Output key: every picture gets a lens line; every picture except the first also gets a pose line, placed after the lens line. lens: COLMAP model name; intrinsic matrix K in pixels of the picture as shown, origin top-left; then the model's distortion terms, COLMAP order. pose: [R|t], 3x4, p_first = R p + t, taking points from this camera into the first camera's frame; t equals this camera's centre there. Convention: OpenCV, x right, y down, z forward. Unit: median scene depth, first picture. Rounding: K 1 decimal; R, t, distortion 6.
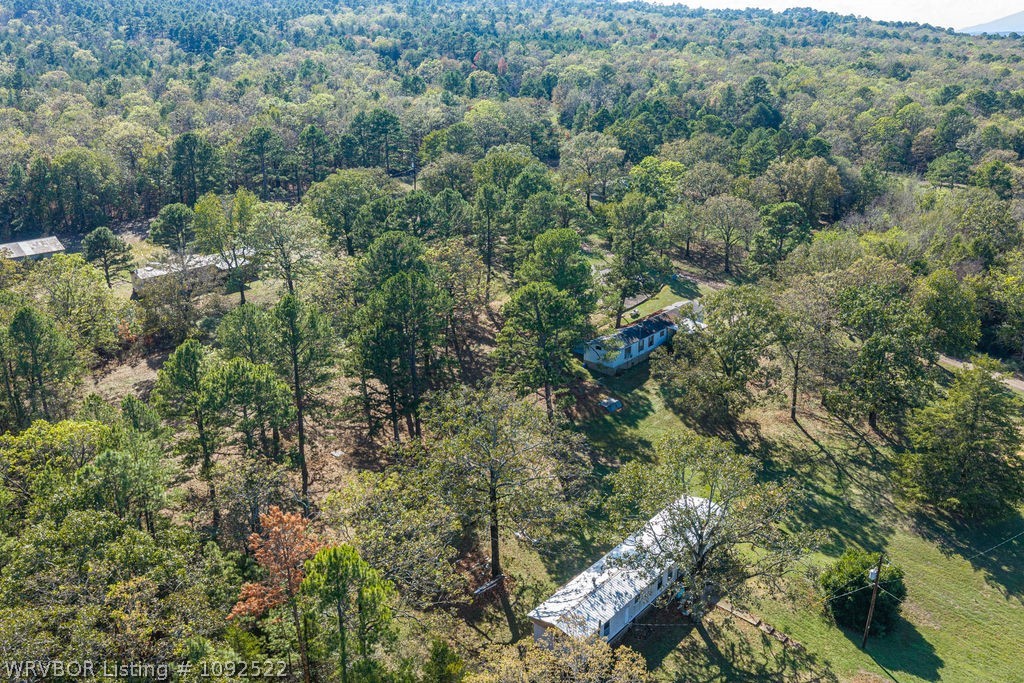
lens RADIAL K [[840.6, 0, 511.1], [0, 840.6, 344.3], [0, 0, 1]] dist [0.019981, -0.021036]
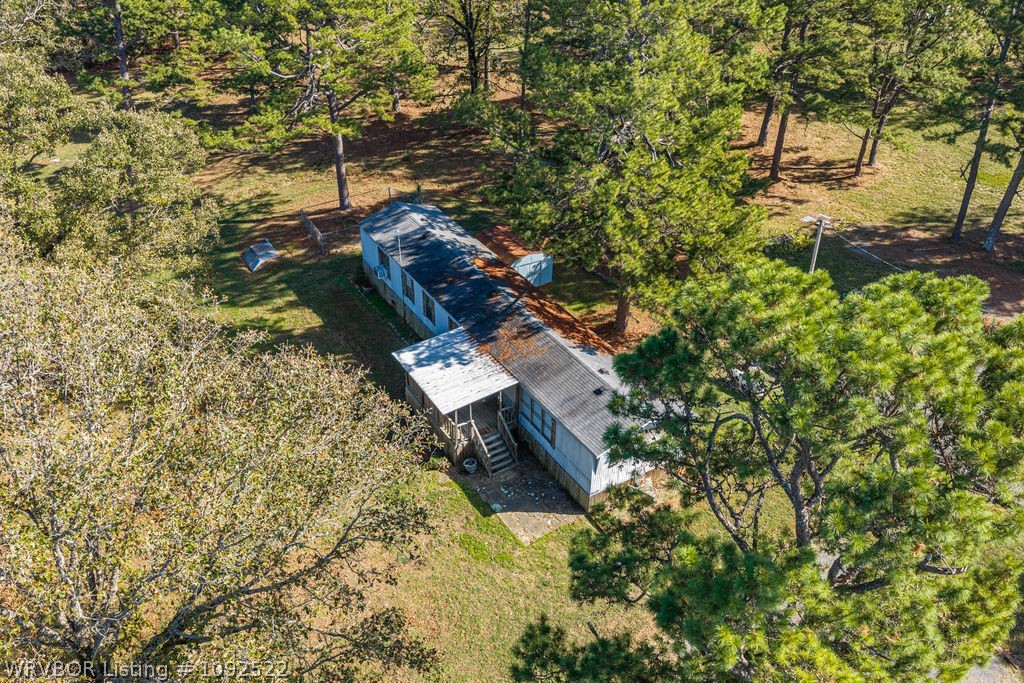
lens RADIAL K [[840.6, 0, 516.1], [0, 840.6, 341.7], [0, 0, 1]] dist [0.019981, -0.021036]
pose [[-0.298272, 0.528151, -0.795041, 0.463169], [-0.330142, 0.724456, 0.605119, -0.232057], [0.895567, 0.442967, -0.041720, 1.074376]]
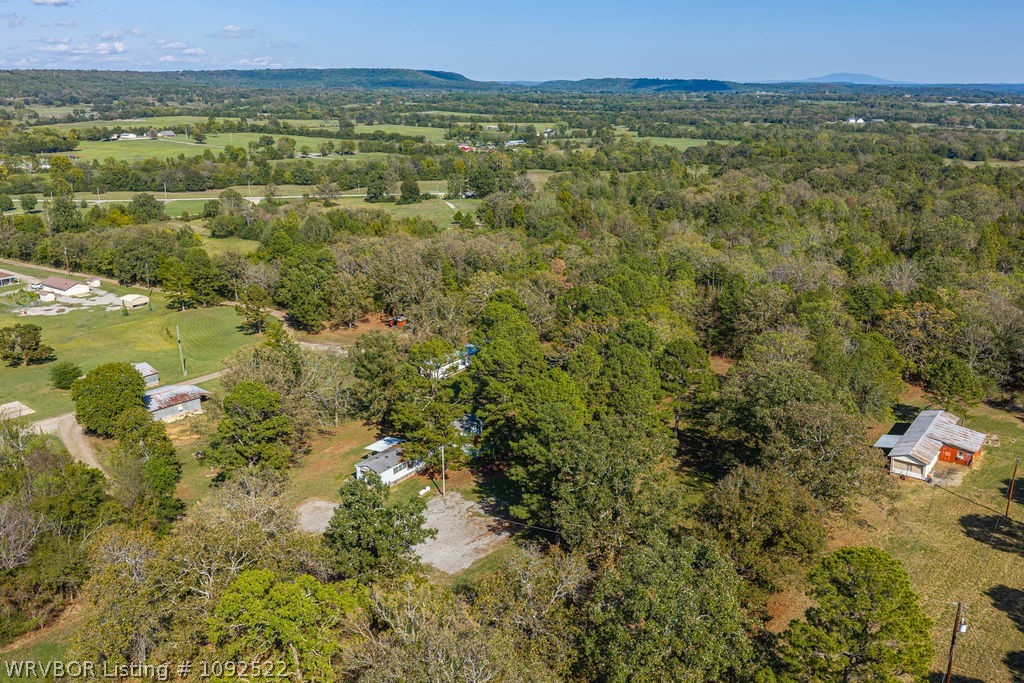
lens RADIAL K [[840.6, 0, 516.0], [0, 840.6, 343.7], [0, 0, 1]] dist [0.019981, -0.021036]
pose [[-0.992370, 0.054129, -0.110778, 0.162260], [-0.022934, 0.801757, 0.597210, -0.802221], [0.121143, 0.595194, -0.794398, 1.875470]]
